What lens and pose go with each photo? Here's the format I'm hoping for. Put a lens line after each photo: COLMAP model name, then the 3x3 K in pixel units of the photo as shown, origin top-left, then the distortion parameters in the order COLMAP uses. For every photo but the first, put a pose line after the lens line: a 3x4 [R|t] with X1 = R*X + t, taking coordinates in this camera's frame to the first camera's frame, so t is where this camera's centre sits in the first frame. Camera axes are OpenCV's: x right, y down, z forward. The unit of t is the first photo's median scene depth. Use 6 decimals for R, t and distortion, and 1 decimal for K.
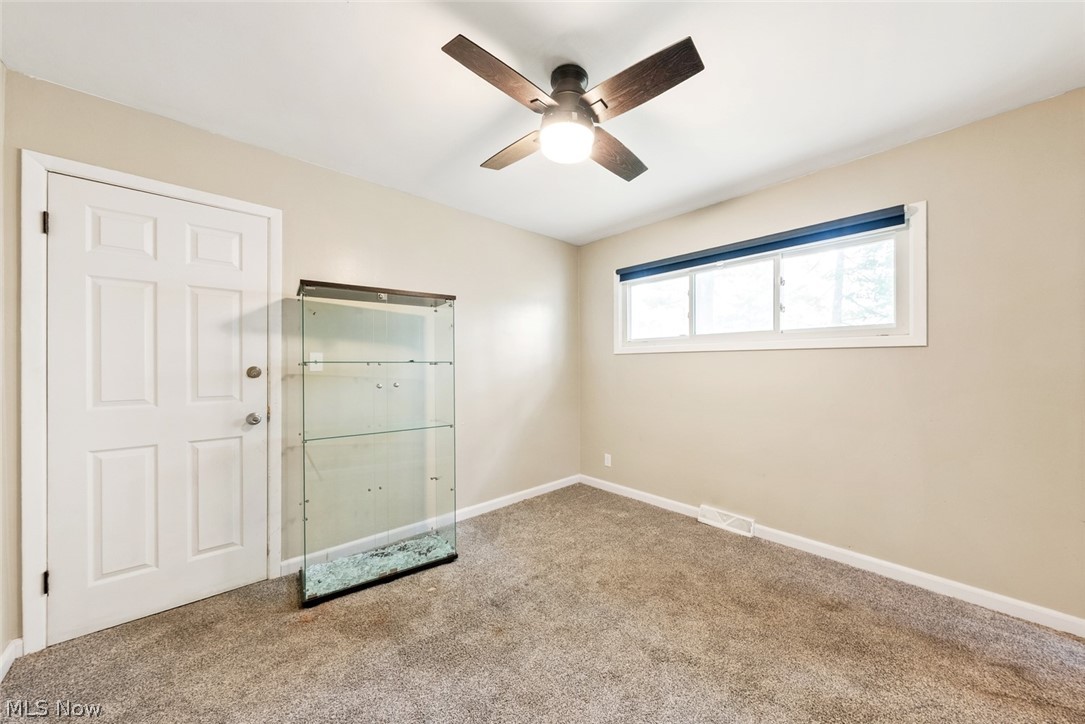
lens RADIAL K [[380.0, 0, 543.3], [0, 380.0, 364.1], [0, 0, 1]] dist [-0.002010, -0.000230]
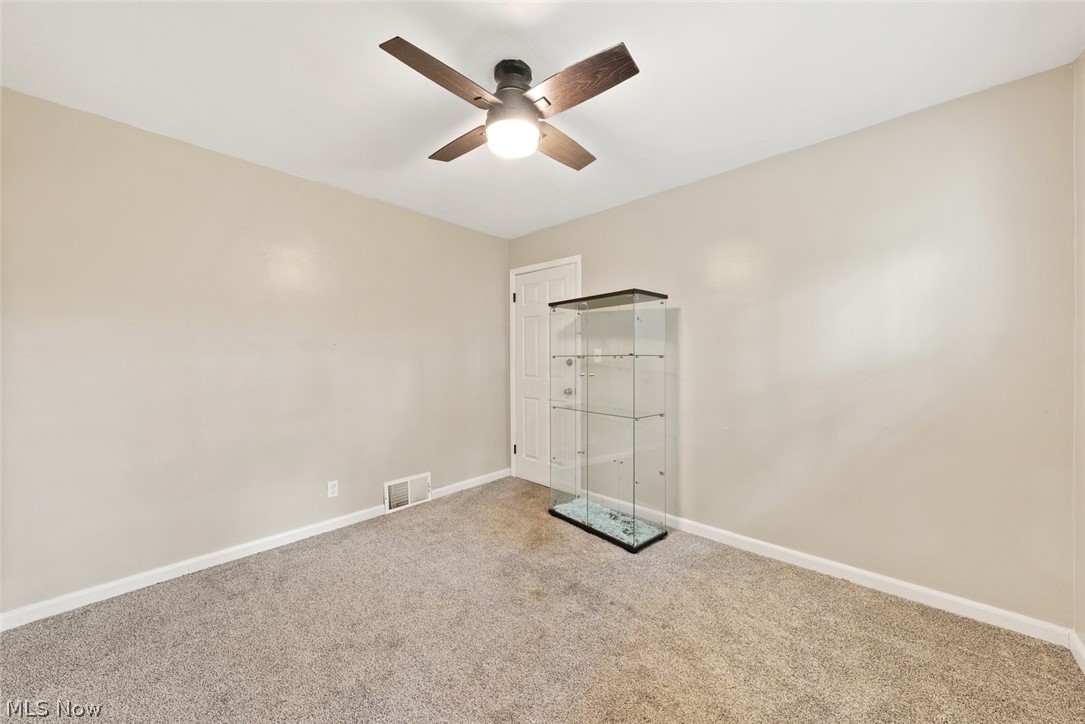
lens RADIAL K [[380.0, 0, 541.9], [0, 380.0, 357.7], [0, 0, 1]] dist [-0.002010, -0.000230]
pose [[0.081380, 0.005187, -0.996670, 0.751229], [0.005170, 0.999971, 0.005627, -0.006729], [0.996670, -0.005611, 0.081351, 0.684836]]
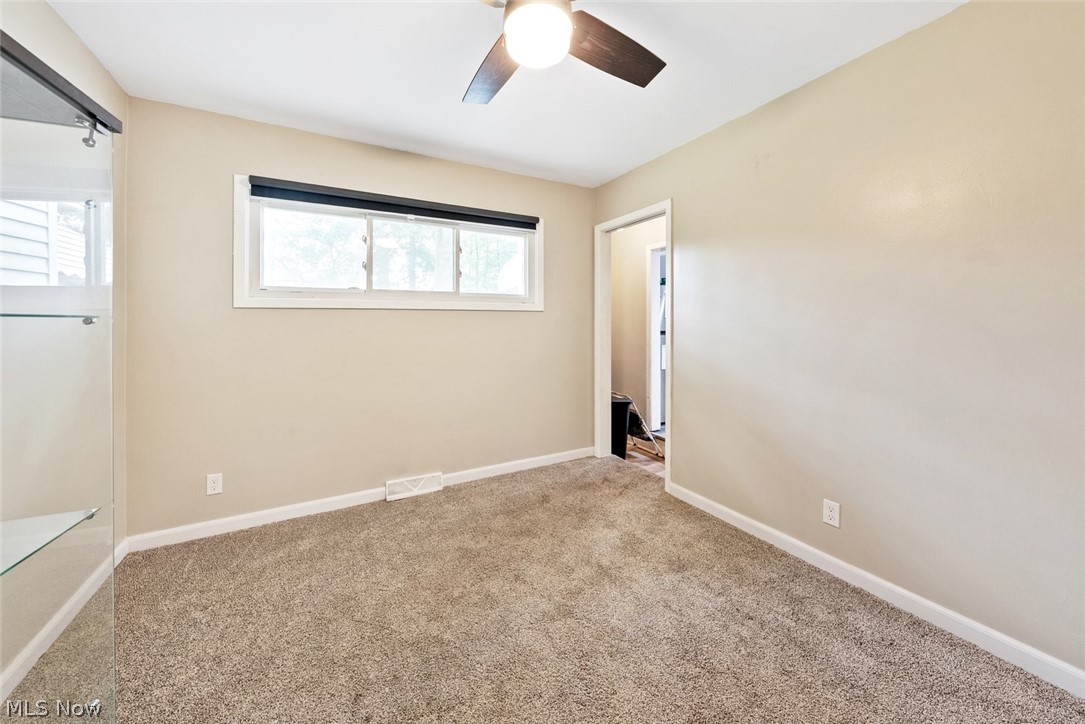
lens RADIAL K [[380.0, 0, 557.7], [0, 380.0, 322.6], [0, 0, 1]] dist [-0.002010, -0.000230]
pose [[0.227827, -0.002246, 0.973699, -0.468590], [0.004657, 0.999988, 0.001217, -0.000931], [-0.973690, 0.004257, 0.227835, 0.537403]]
